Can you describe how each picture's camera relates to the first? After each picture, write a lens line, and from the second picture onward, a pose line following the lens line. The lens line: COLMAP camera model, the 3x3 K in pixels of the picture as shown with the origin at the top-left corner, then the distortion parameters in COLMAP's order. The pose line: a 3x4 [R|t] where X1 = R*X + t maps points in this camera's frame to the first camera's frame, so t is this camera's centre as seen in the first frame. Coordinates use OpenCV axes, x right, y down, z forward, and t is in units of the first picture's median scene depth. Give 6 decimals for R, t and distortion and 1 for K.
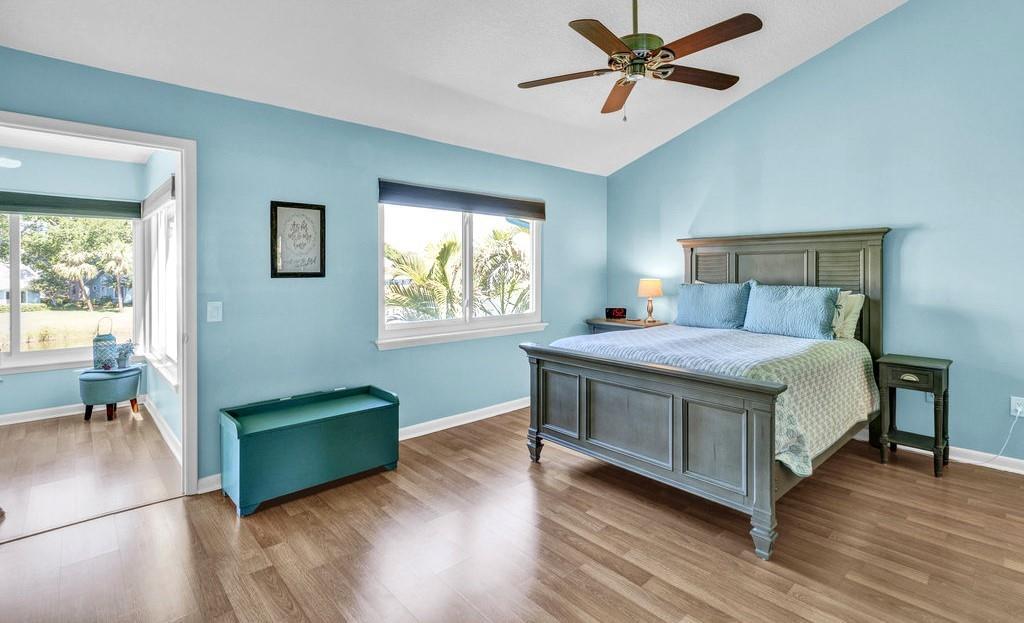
lens RADIAL K [[468.9, 0, 523.2], [0, 468.9, 272.5], [0, 0, 1]] dist [-0.002370, -0.000281]
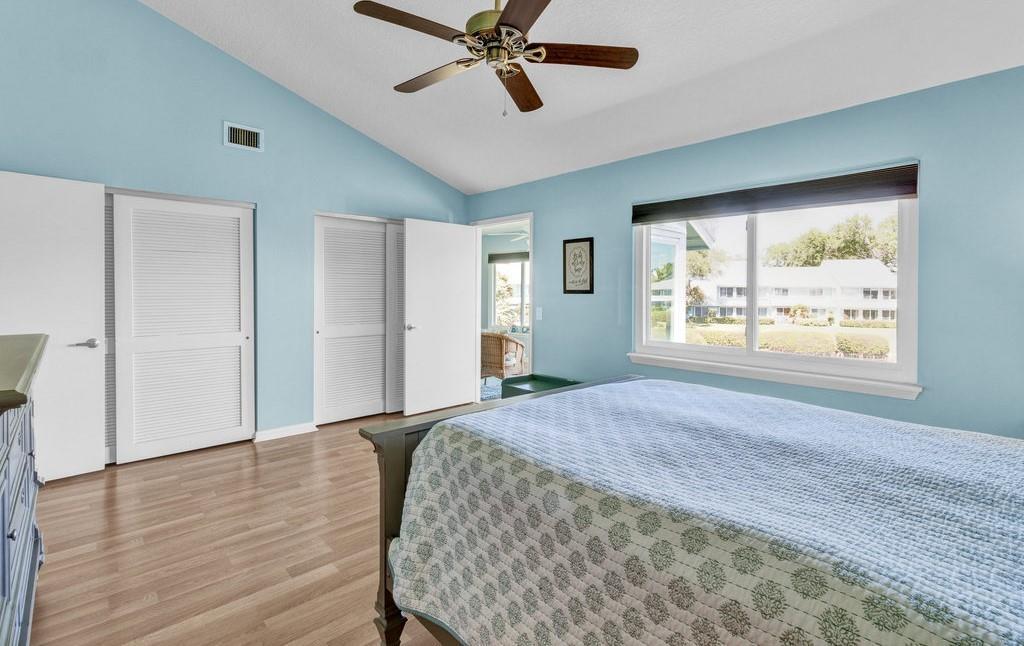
lens RADIAL K [[478.3, 0, 512.3], [0, 478.3, 295.5], [0, 0, 1]] dist [0.000836, 0.000143]
pose [[-0.008464, 0.013264, -0.999876, 0.871486], [-0.011029, 0.999850, 0.013357, -0.000630], [0.999903, 0.011141, -0.008316, 0.804924]]
